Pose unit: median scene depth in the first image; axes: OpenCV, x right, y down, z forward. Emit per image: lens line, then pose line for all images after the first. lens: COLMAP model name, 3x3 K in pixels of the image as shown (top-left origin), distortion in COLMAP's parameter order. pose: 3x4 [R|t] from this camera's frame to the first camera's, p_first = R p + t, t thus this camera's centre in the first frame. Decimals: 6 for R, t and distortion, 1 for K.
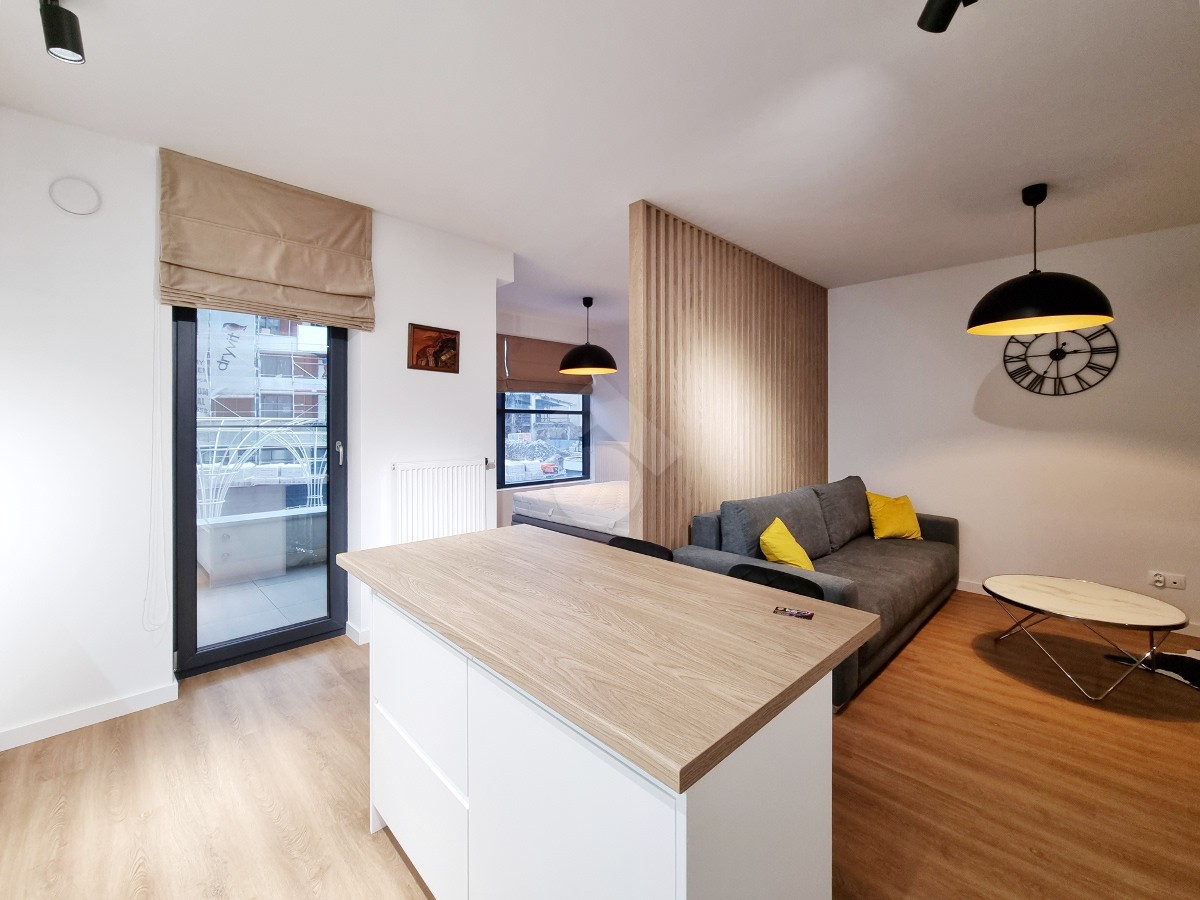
lens RADIAL K [[485.4, 0, 554.0], [0, 485.4, 417.4], [0, 0, 1]] dist [0.000419, -0.000644]
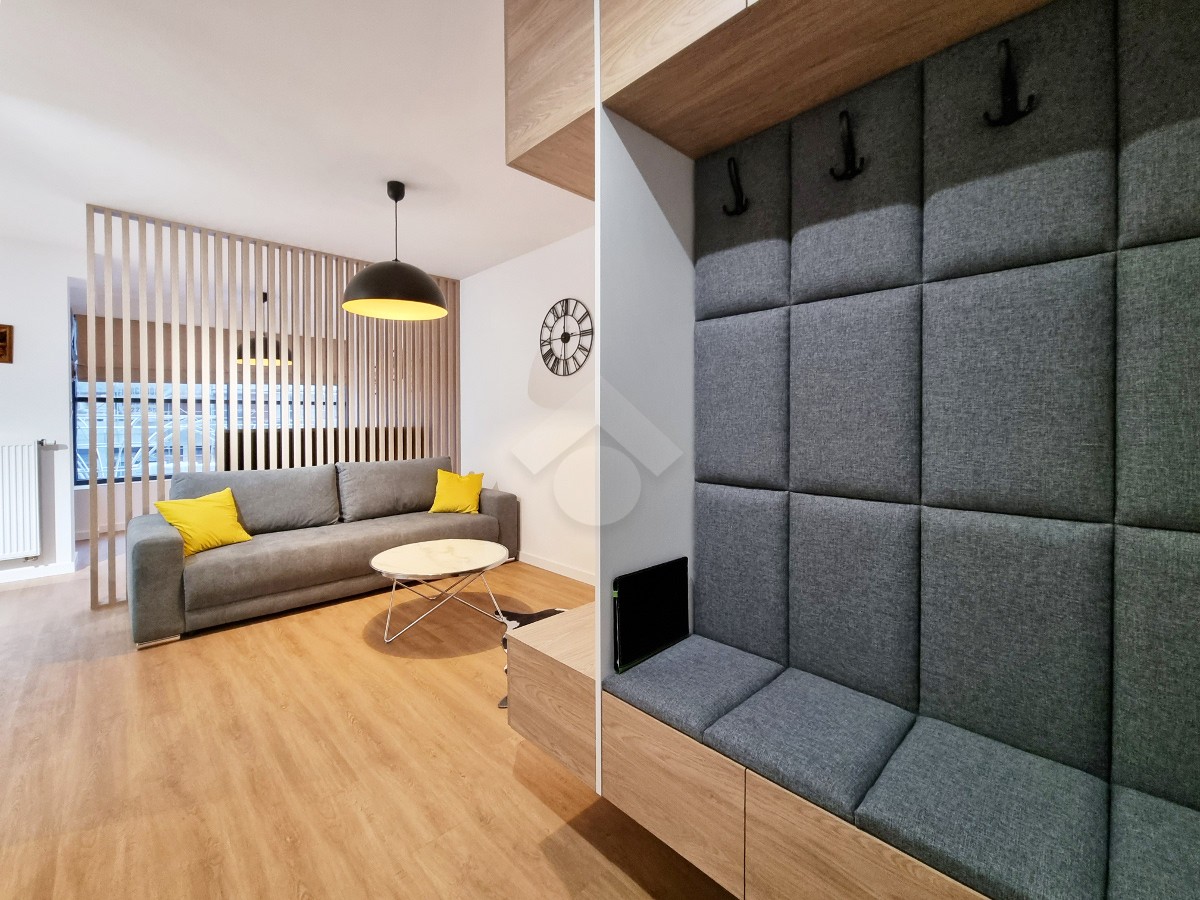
lens RADIAL K [[485.4, 0, 548.2], [0, 485.4, 429.9], [0, 0, 1]] dist [0.000419, -0.000644]
pose [[0.999969, -0.007683, -0.001846, 1.002561], [0.007727, 0.999642, 0.025605, 0.047469], [0.001649, -0.025619, 0.999670, -0.084719]]
